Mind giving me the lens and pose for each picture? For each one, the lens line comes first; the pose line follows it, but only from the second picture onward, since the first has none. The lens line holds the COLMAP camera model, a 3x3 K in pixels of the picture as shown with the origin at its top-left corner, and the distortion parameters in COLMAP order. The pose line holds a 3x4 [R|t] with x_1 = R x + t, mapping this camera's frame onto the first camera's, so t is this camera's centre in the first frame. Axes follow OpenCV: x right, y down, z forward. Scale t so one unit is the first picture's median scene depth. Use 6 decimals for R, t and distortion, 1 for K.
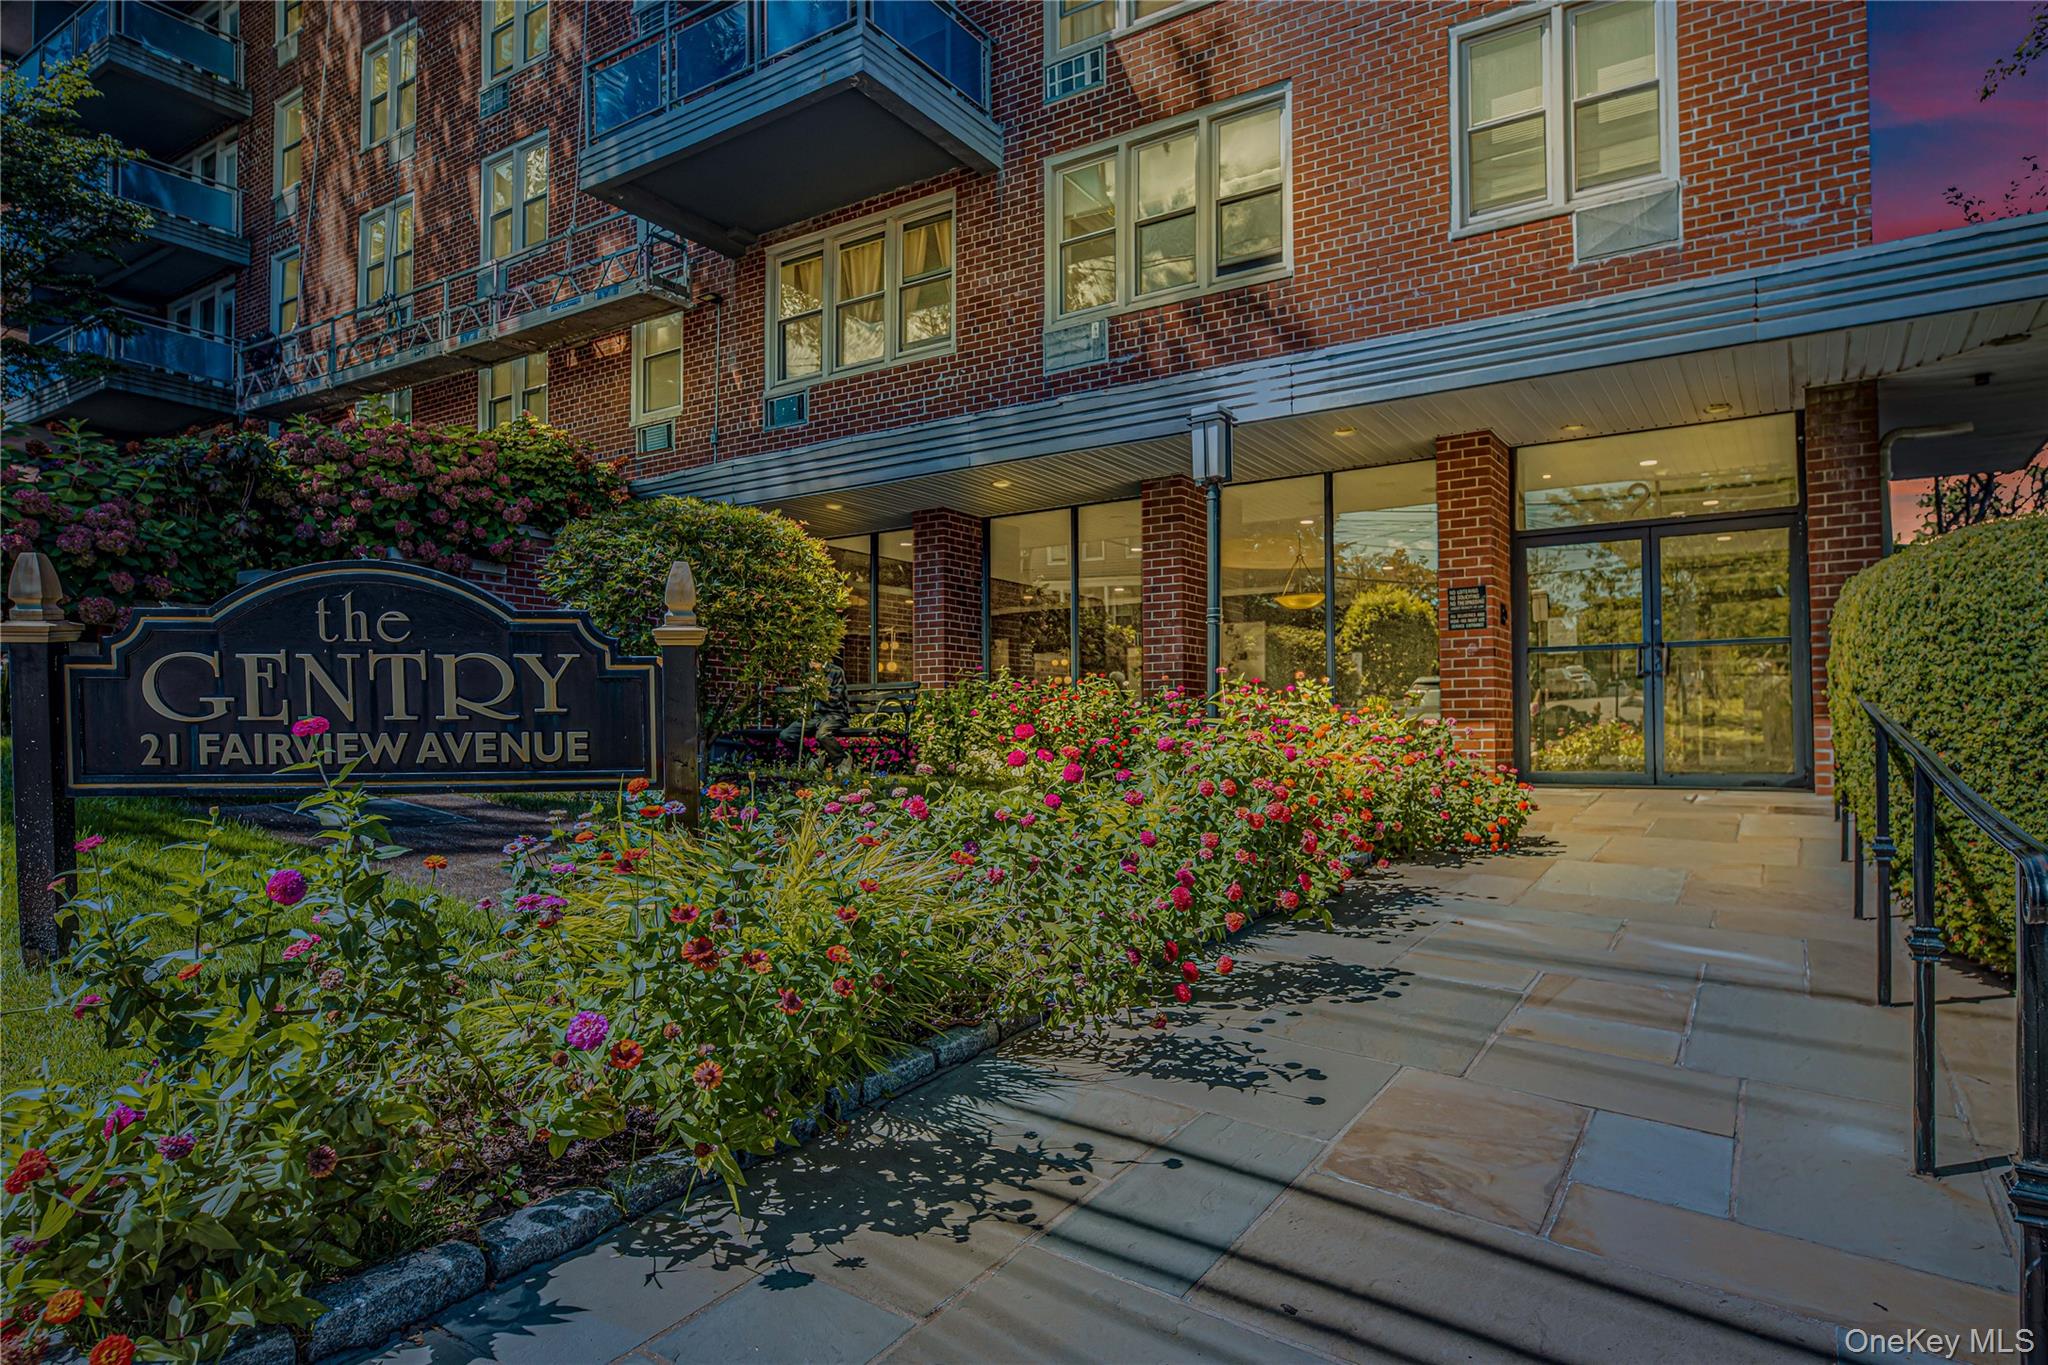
lens RADIAL K [[1144.2, 0, 1020.6], [0, 1144.2, 694.9], [0, 0, 1]] dist [0.003881, 0.000652]
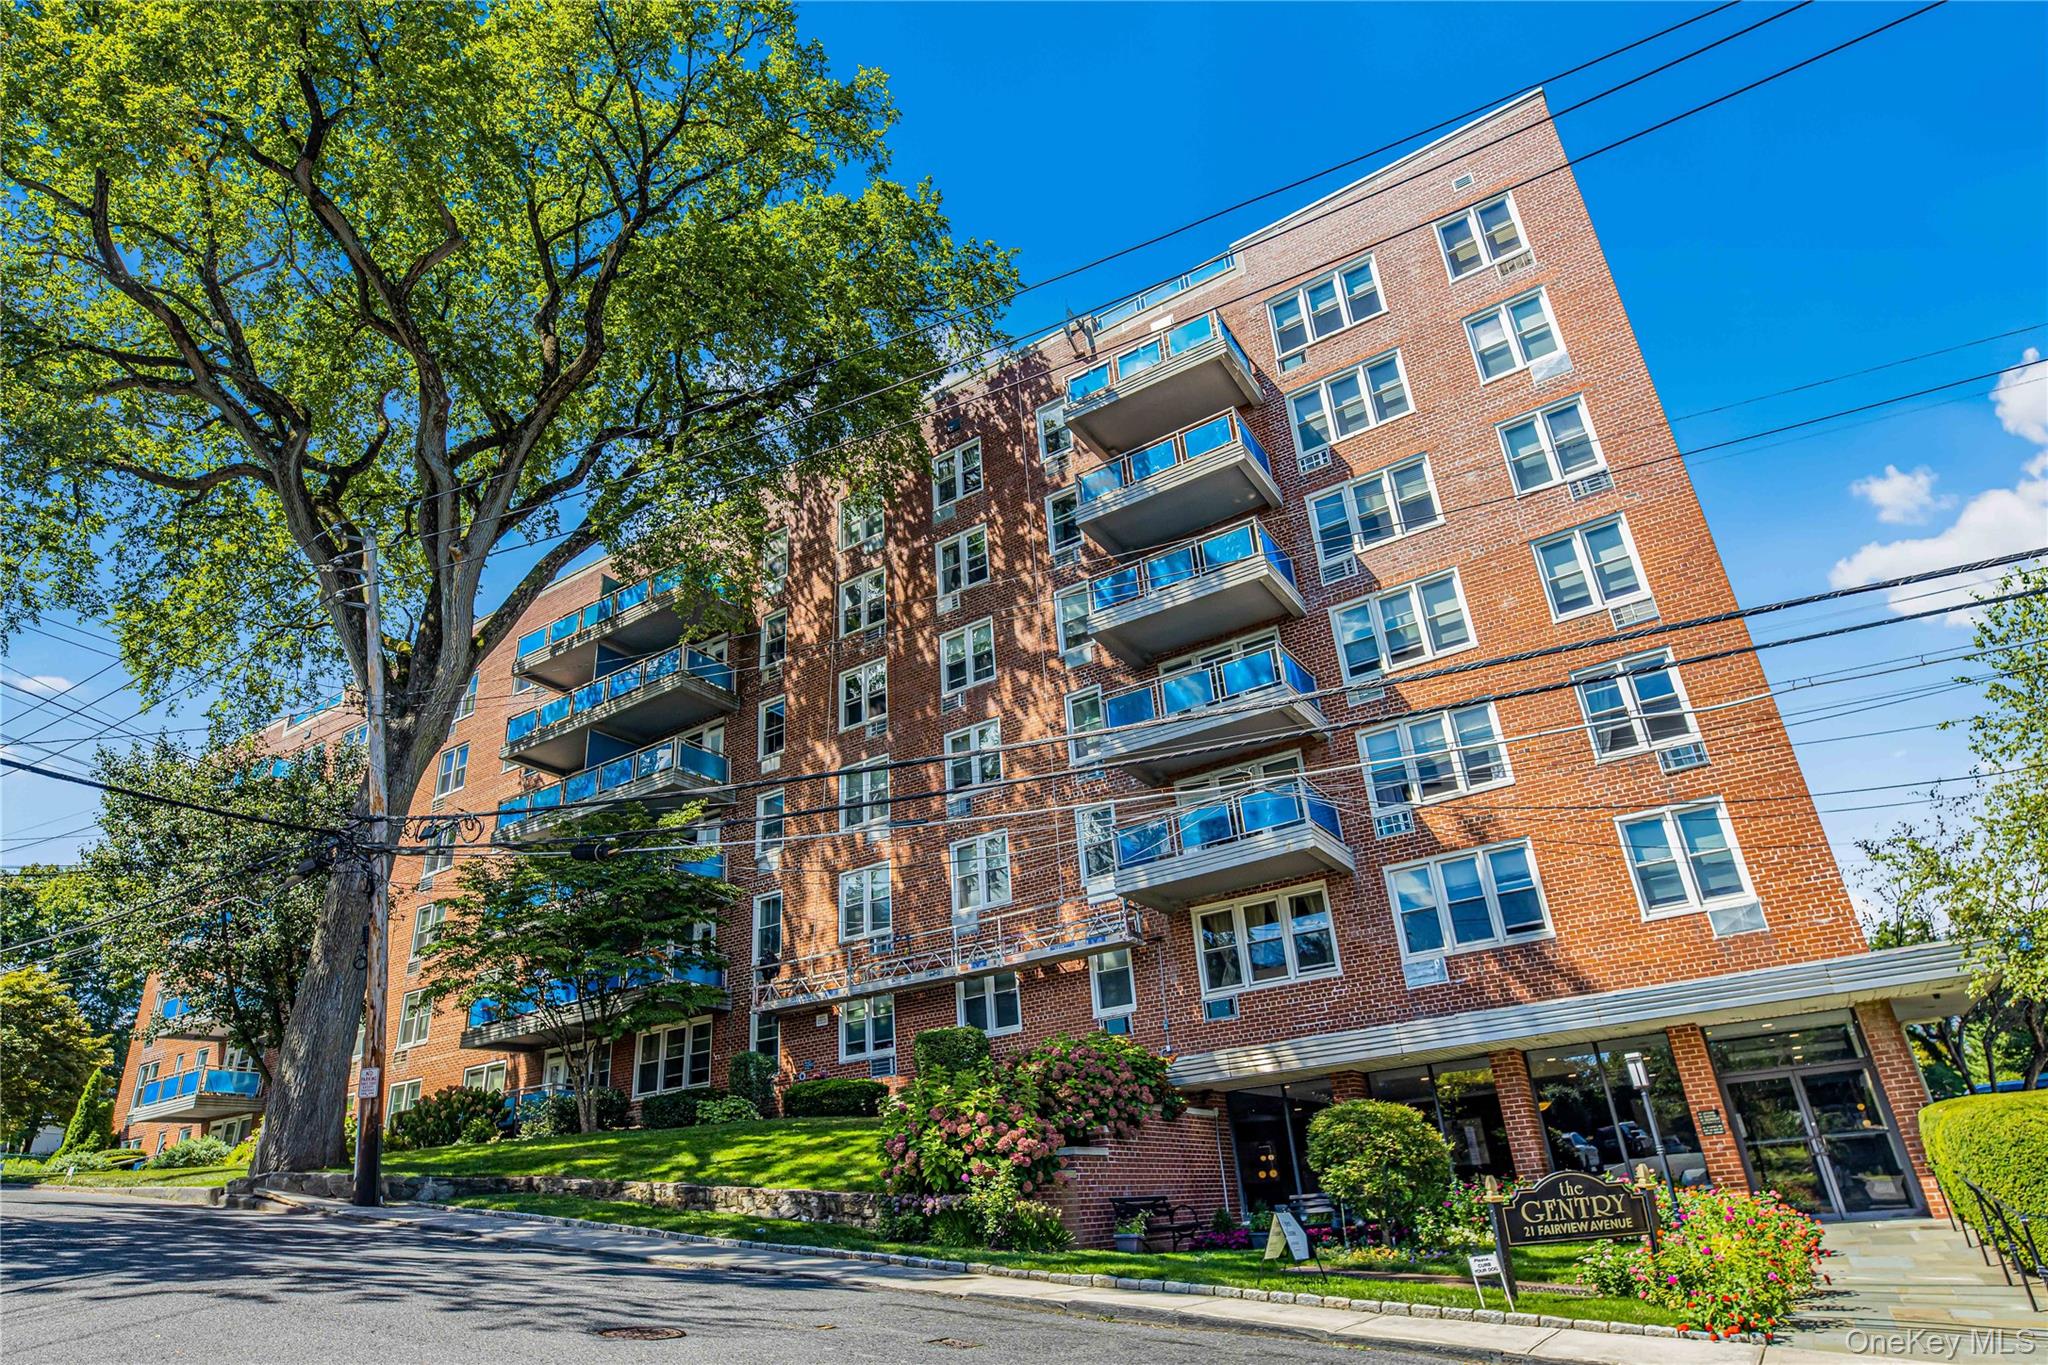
lens RADIAL K [[1144.2, 0, 1020.6], [0, 1144.2, 694.9], [0, 0, 1]] dist [0.003881, 0.000652]
pose [[0.997409, -0.051445, 0.050294, -0.850810], [0.066934, 0.919857, -0.386502, -0.076446], [-0.026379, 0.388867, 0.920916, -1.030641]]
